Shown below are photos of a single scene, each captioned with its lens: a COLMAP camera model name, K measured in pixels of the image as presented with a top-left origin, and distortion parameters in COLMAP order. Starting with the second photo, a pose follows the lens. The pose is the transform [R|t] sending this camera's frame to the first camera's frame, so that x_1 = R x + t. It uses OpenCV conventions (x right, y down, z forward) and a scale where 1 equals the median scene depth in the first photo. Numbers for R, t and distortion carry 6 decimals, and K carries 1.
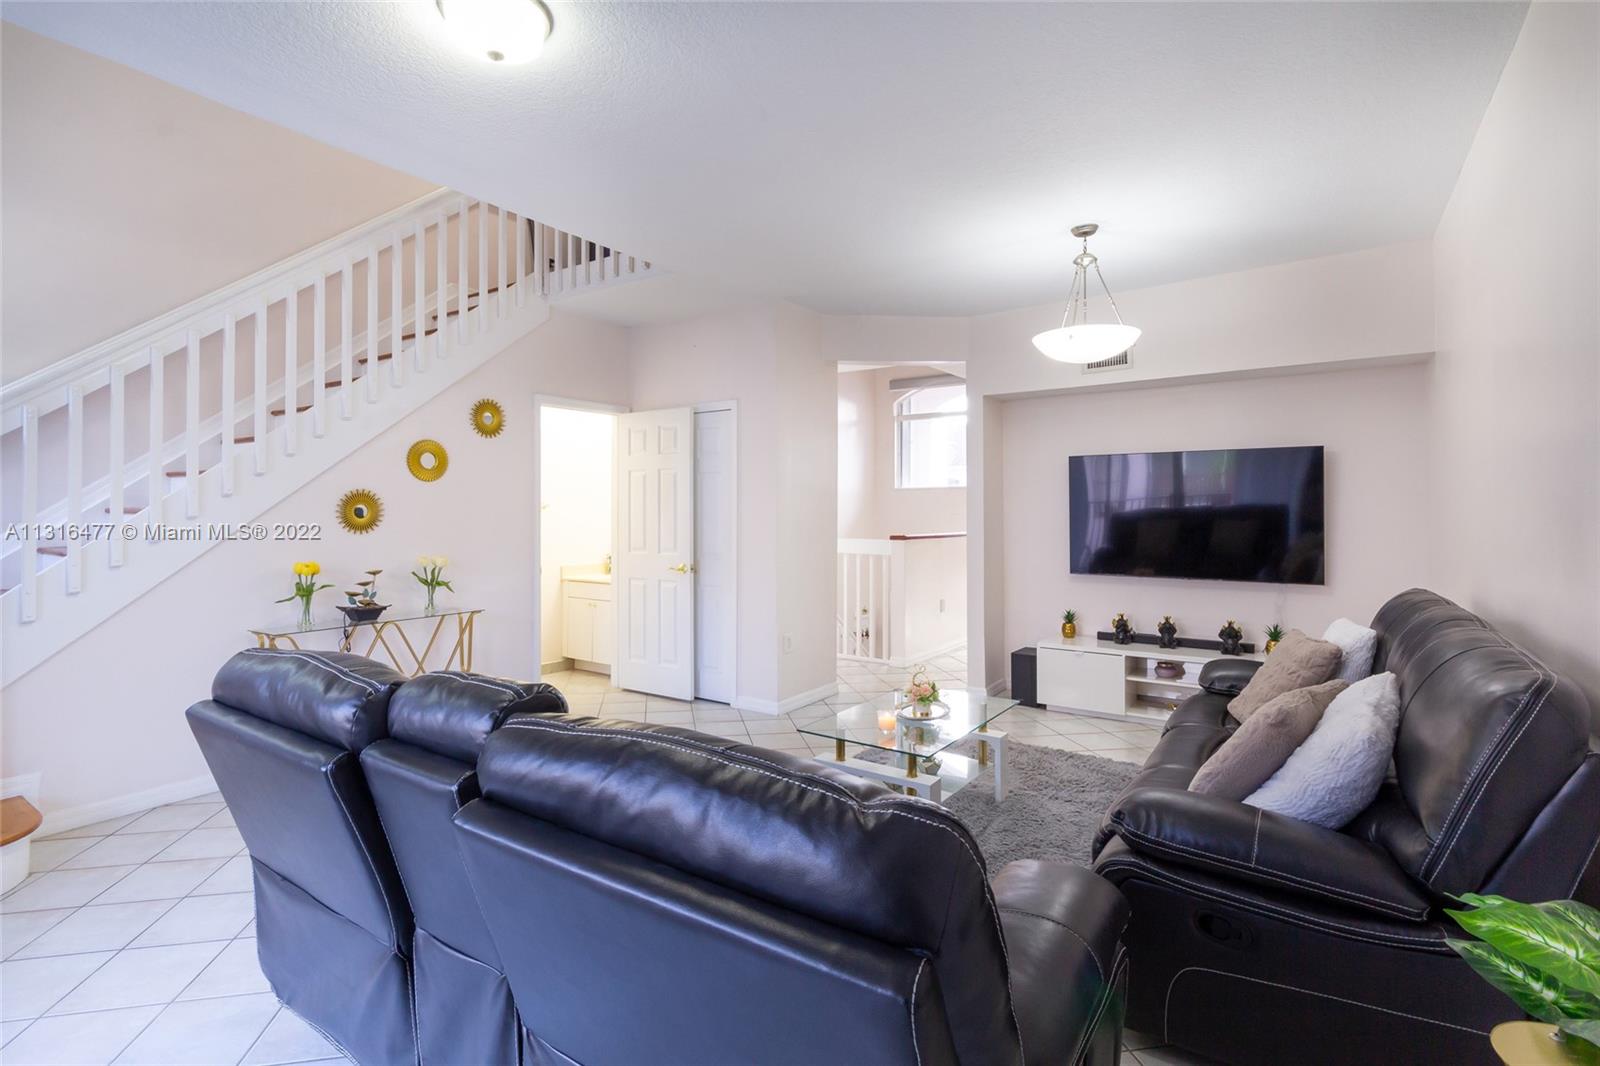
lens RADIAL K [[765.4, 0, 800.4], [0, 765.4, 513.0], [0, 0, 1]] dist [-0.001090, -0.000033]
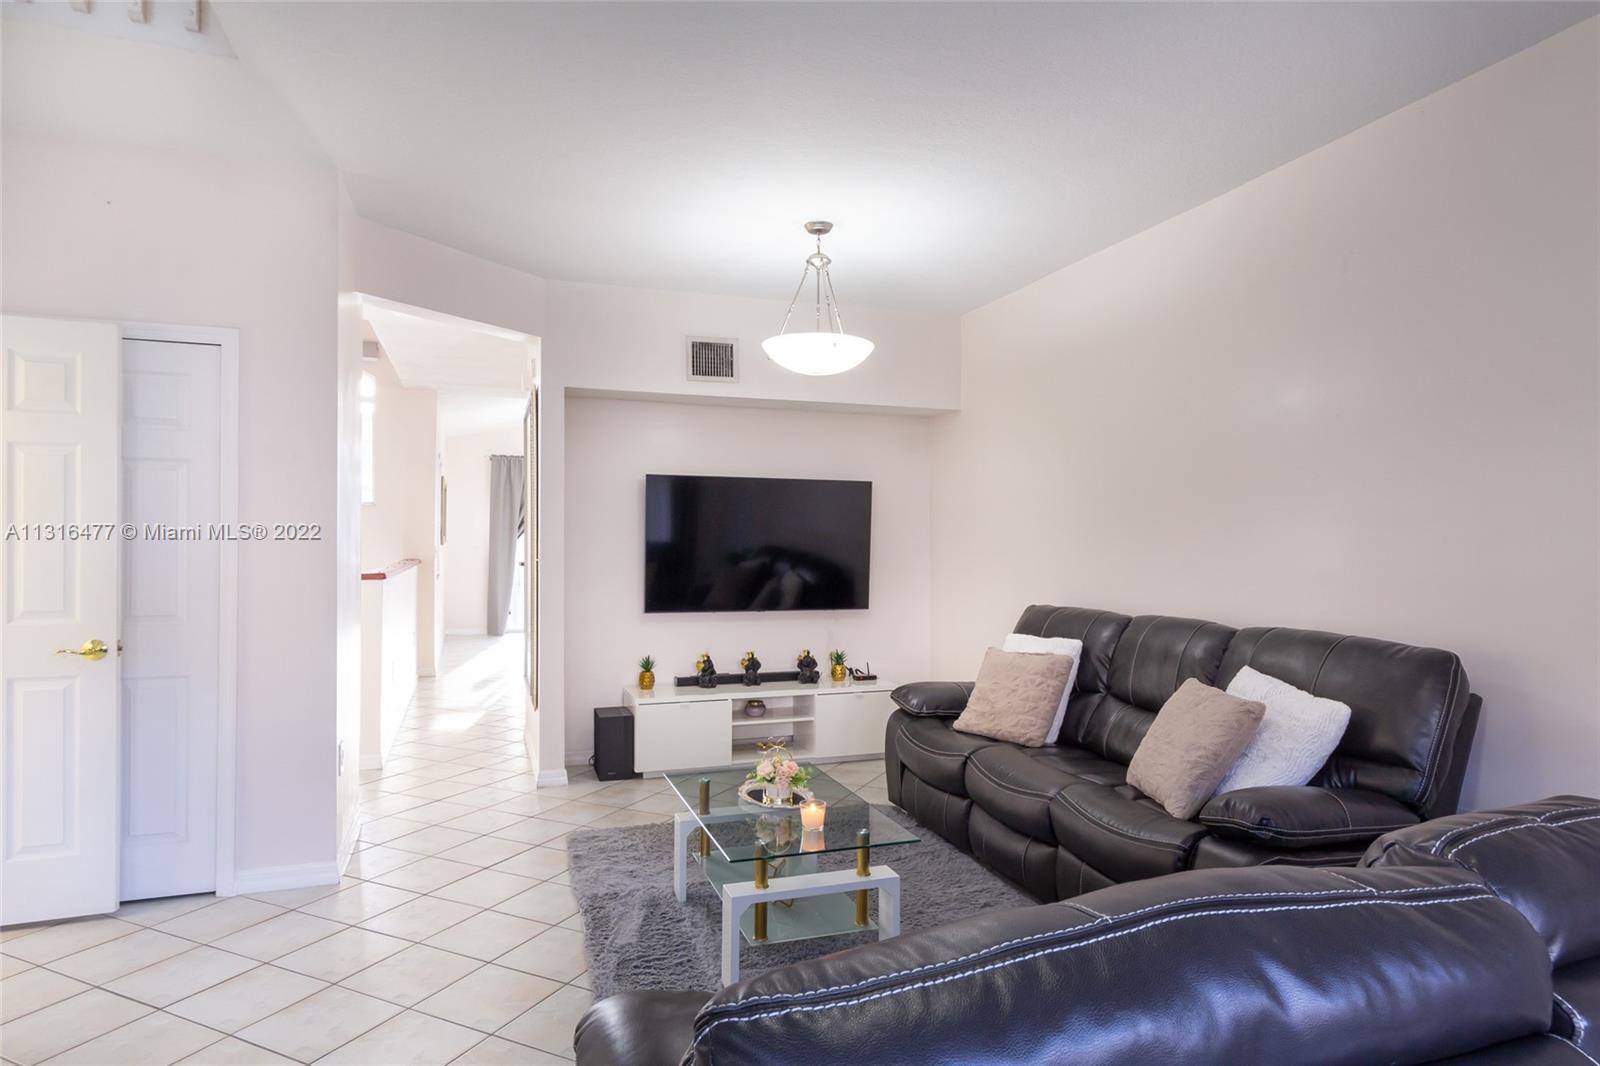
lens RADIAL K [[893.3, 0, 800.3], [0, 893.3, 545.0], [0, 0, 1]] dist [0.004749, 0.000644]
pose [[0.577893, 0.003600, 0.816104, -0.374839], [-0.005577, 0.999984, -0.000462, 0.003472], [-0.816093, -0.004284, 0.577904, 0.307150]]
